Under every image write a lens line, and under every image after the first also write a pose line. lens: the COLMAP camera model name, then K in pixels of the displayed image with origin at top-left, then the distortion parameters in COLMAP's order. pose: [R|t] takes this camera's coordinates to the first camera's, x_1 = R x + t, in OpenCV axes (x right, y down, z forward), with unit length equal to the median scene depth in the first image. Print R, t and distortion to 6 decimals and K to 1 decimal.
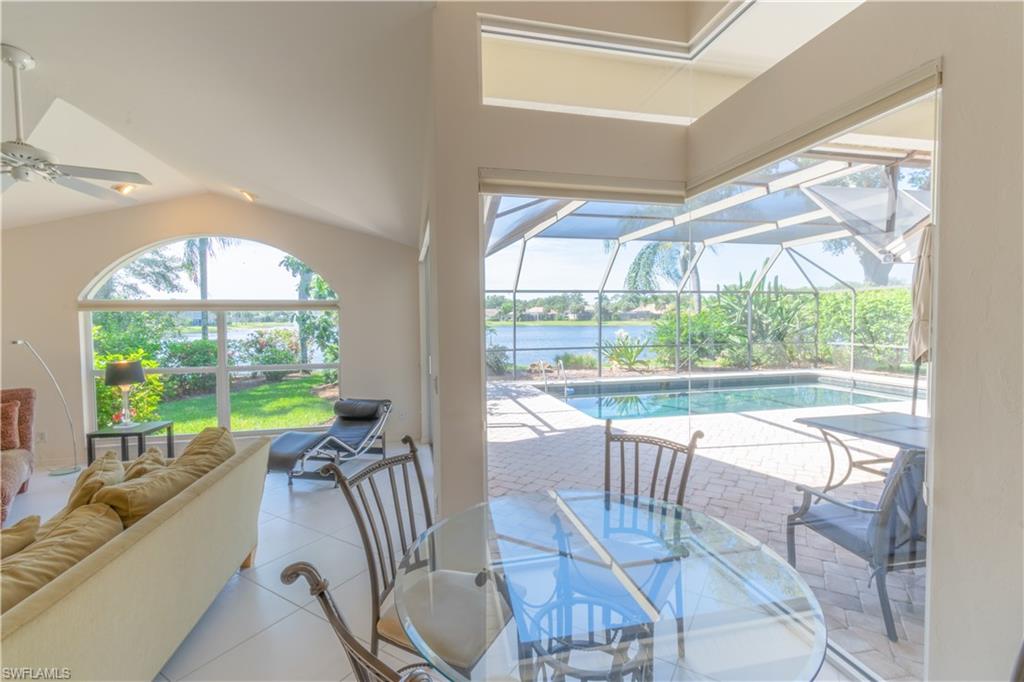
lens RADIAL K [[458.5, 0, 516.0], [0, 458.5, 337.6], [0, 0, 1]] dist [0.001052, -0.000369]
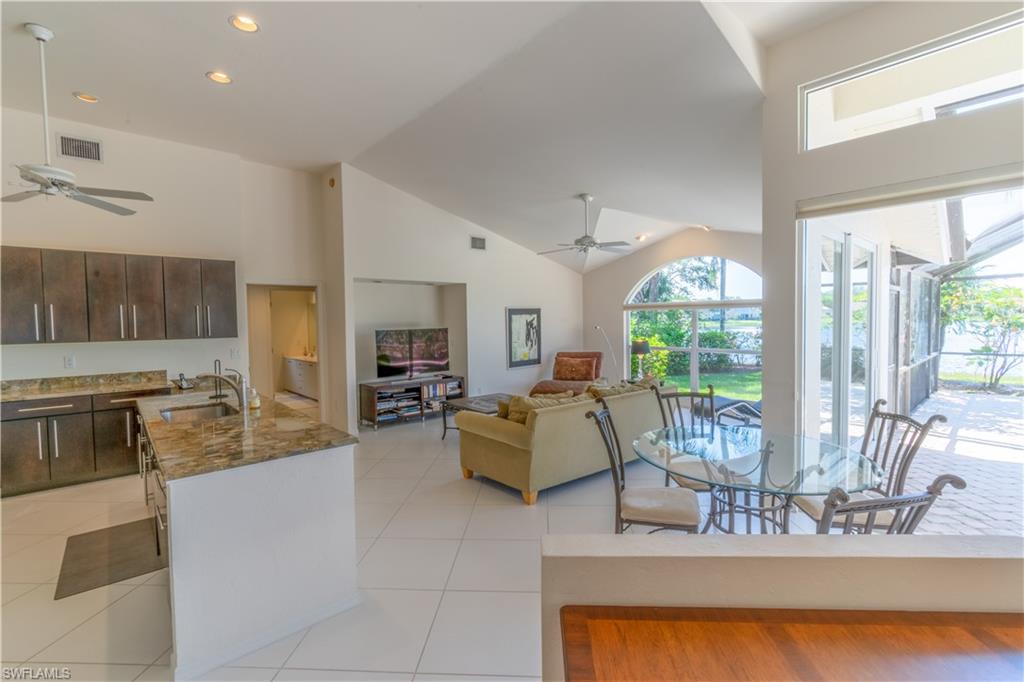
lens RADIAL K [[458.5, 0, 516.7], [0, 458.5, 337.7], [0, 0, 1]] dist [0.001052, -0.000369]
pose [[0.480296, 0.037949, -0.876285, 0.367918], [-0.026557, 0.999235, 0.028717, 0.005209], [0.876704, 0.009479, 0.480936, -0.183403]]
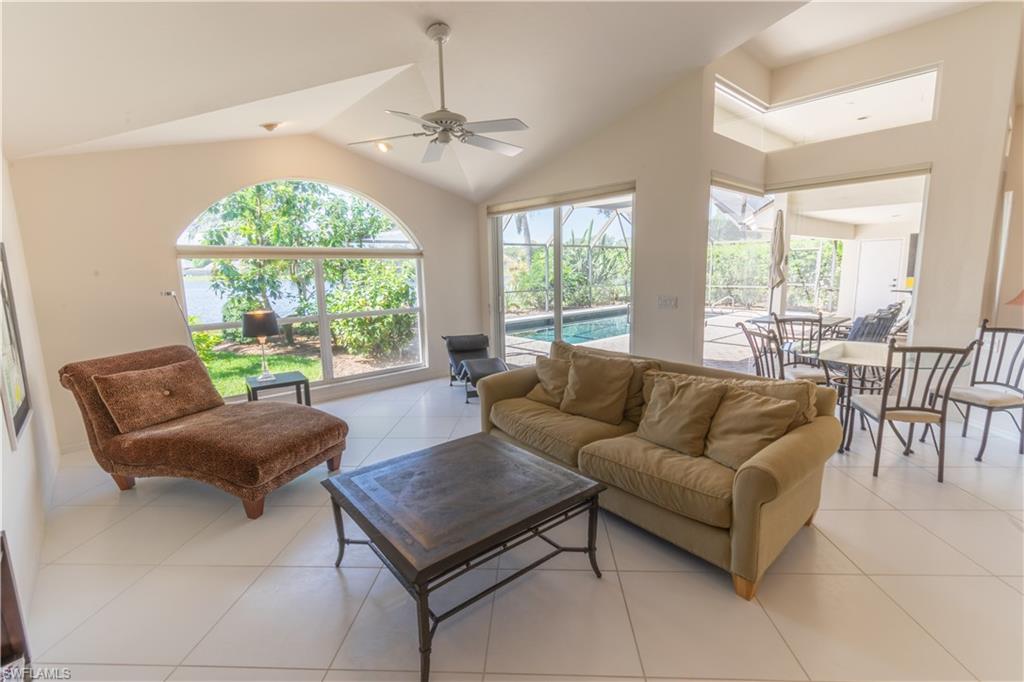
lens RADIAL K [[458.5, 0, 504.6], [0, 458.5, 335.3], [0, 0, 1]] dist [0.001052, -0.000369]
pose [[0.881737, -0.076233, 0.465541, -0.827892], [0.030799, 0.994054, 0.104444, 0.016033], [-0.470735, -0.077754, 0.878842, -0.088091]]
